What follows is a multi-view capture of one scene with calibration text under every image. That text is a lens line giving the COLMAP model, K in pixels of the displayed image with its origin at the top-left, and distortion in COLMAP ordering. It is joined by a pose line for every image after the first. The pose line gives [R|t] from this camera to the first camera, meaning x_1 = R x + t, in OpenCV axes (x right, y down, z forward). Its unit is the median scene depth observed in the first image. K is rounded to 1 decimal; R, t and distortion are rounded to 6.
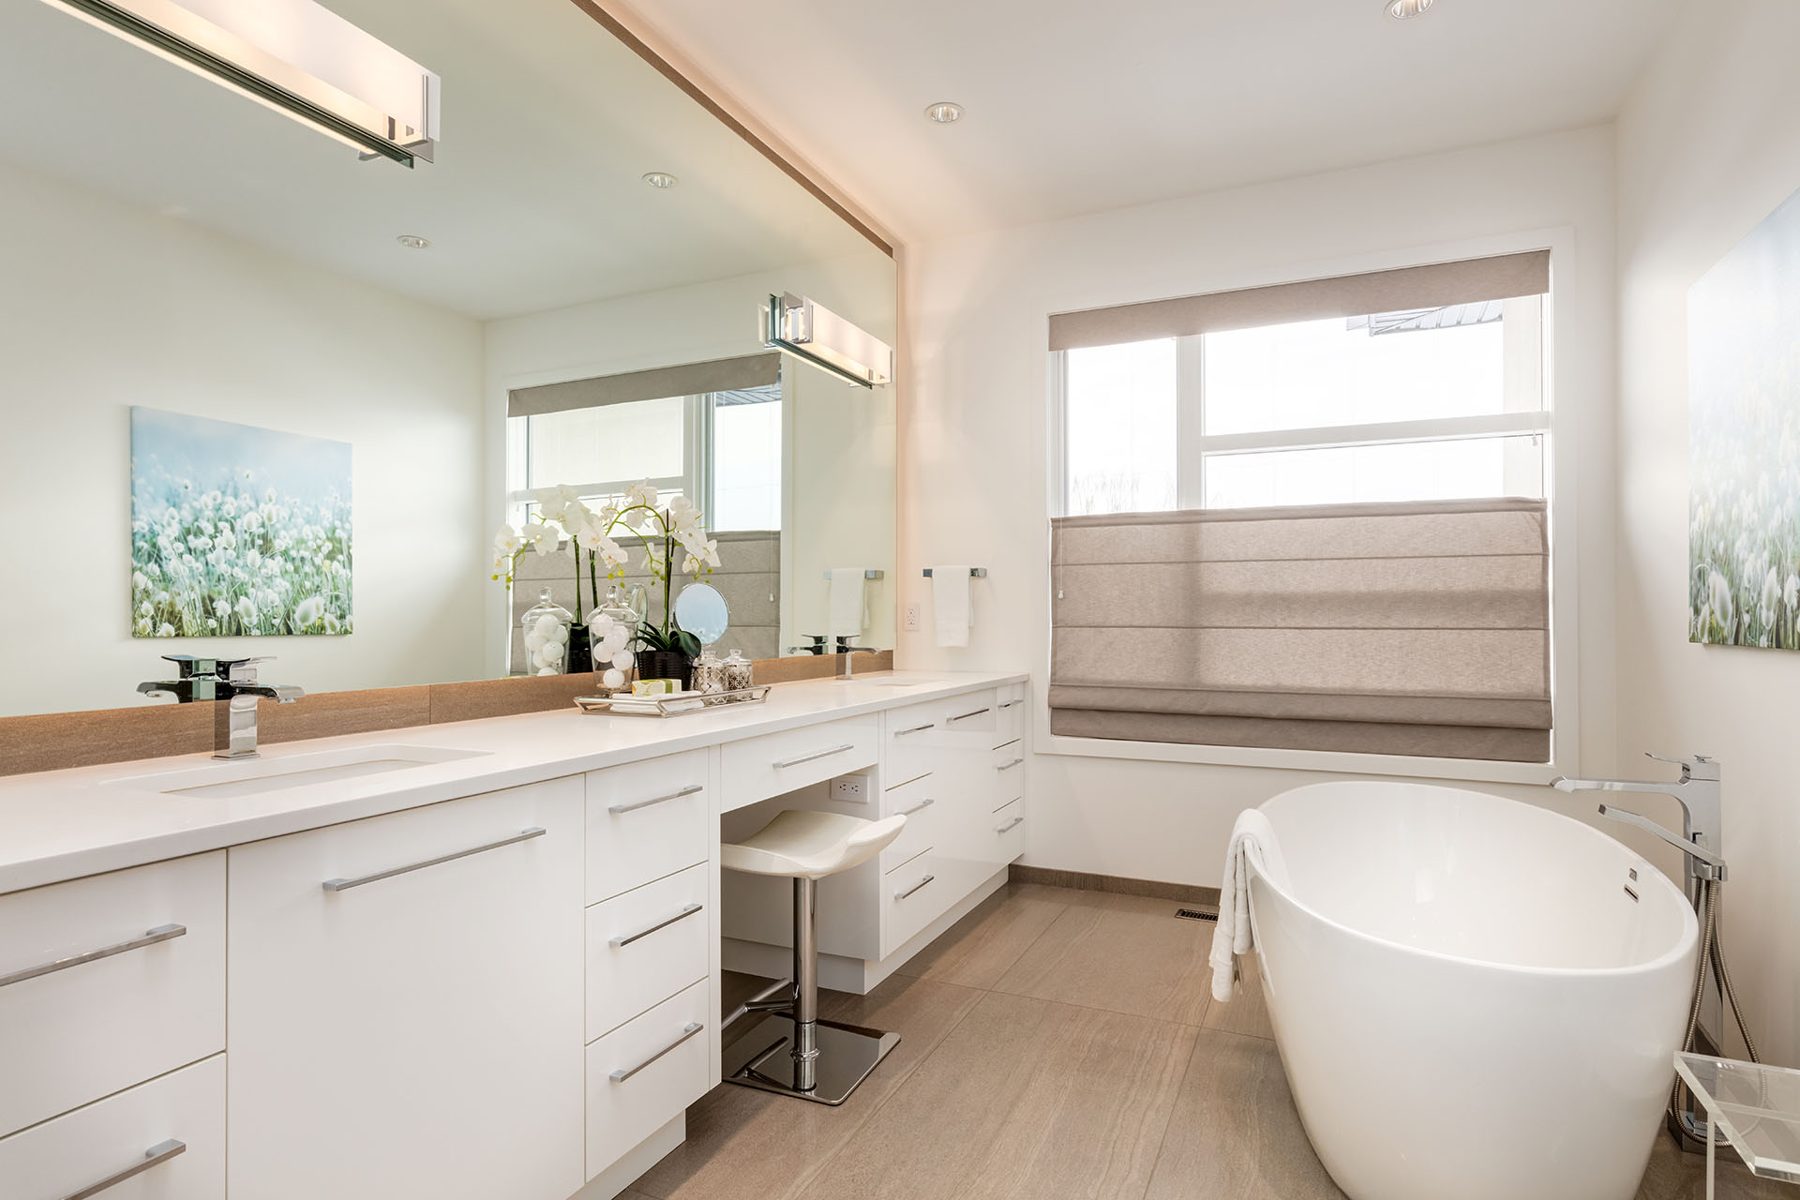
lens RADIAL K [[955.6, 0, 900.0], [0, 955.6, 608.7], [0, 0, 1]] dist [-0.003845, -0.000153]
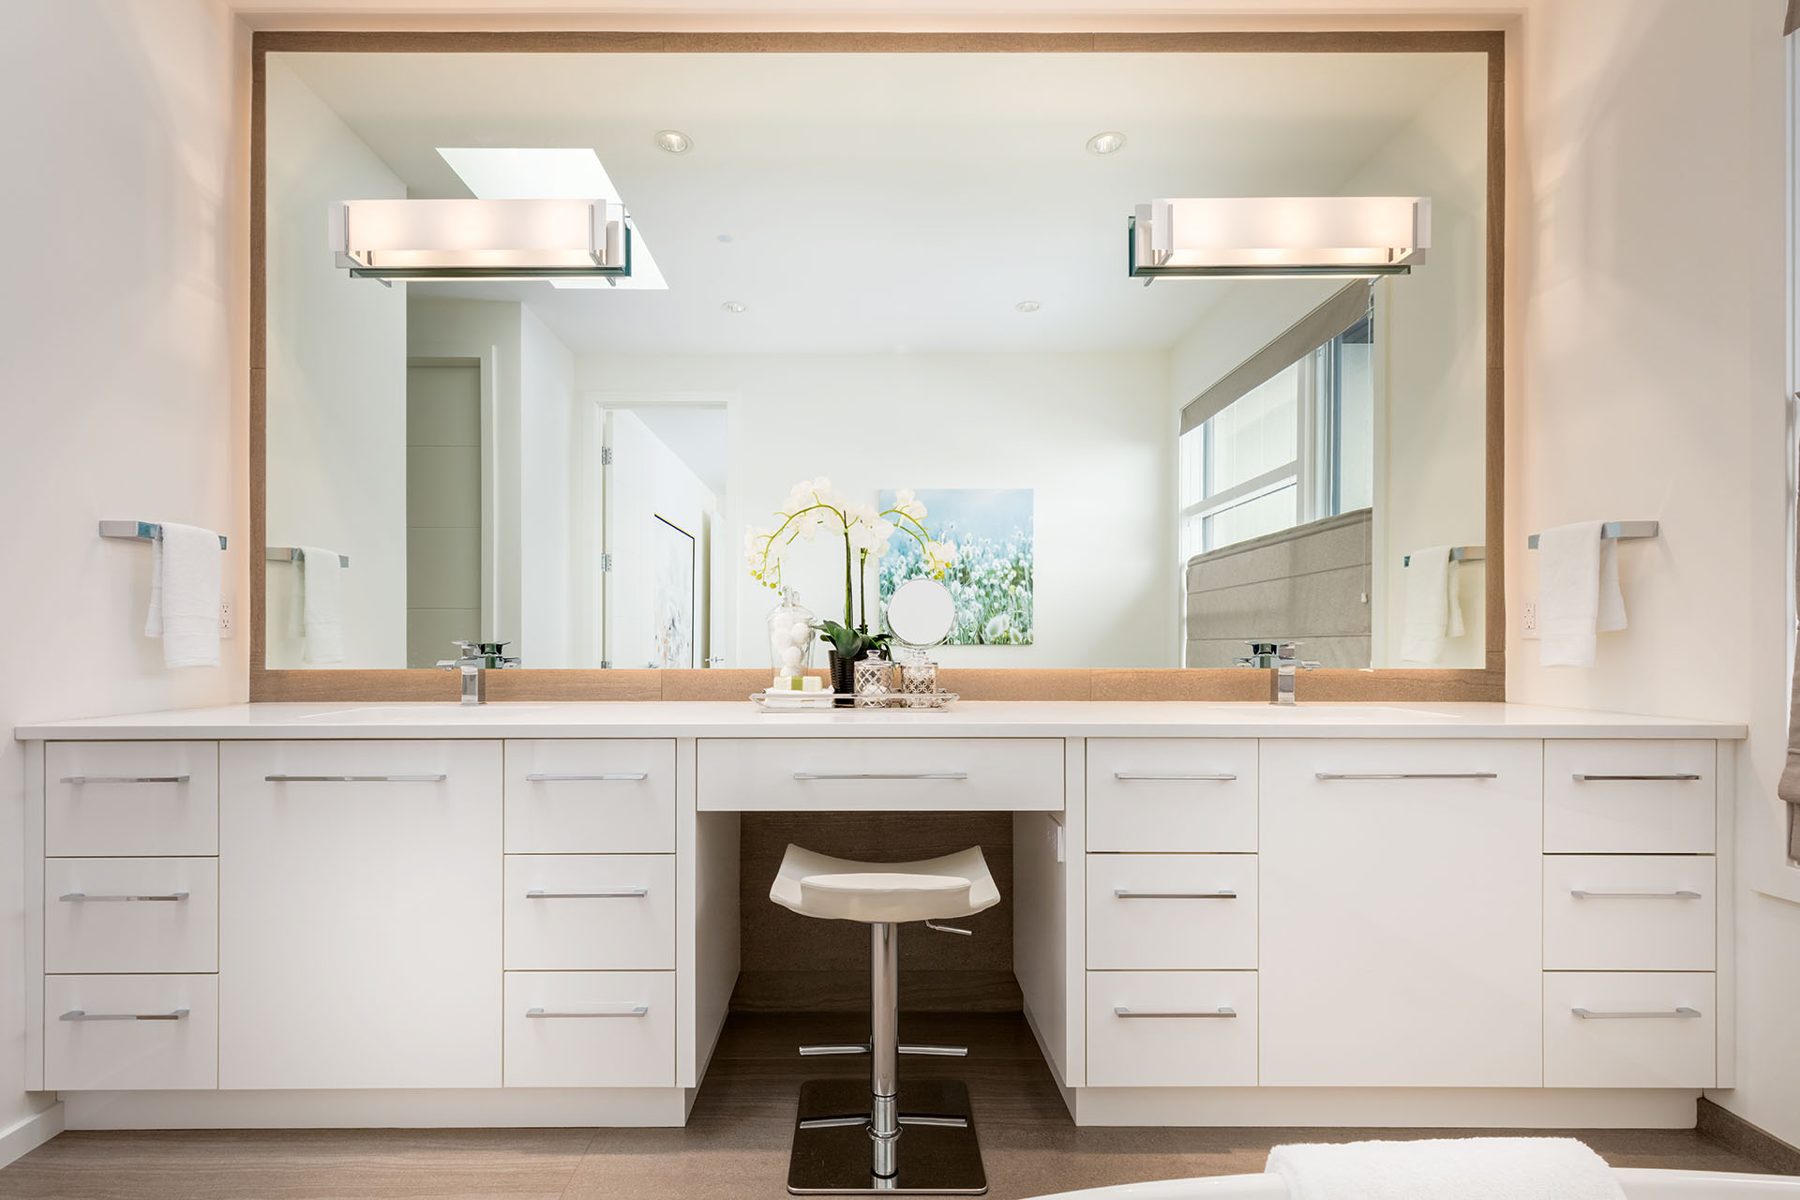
lens RADIAL K [[819.7, 0, 889.6], [0, 819.7, 641.3], [0, 0, 1]] dist [0.000213, -0.000477]
pose [[0.408488, -0.002547, -0.912760, 0.328179], [0.008505, 0.999963, 0.001016, 0.020954], [0.912724, -0.008178, 0.408494, 0.420299]]
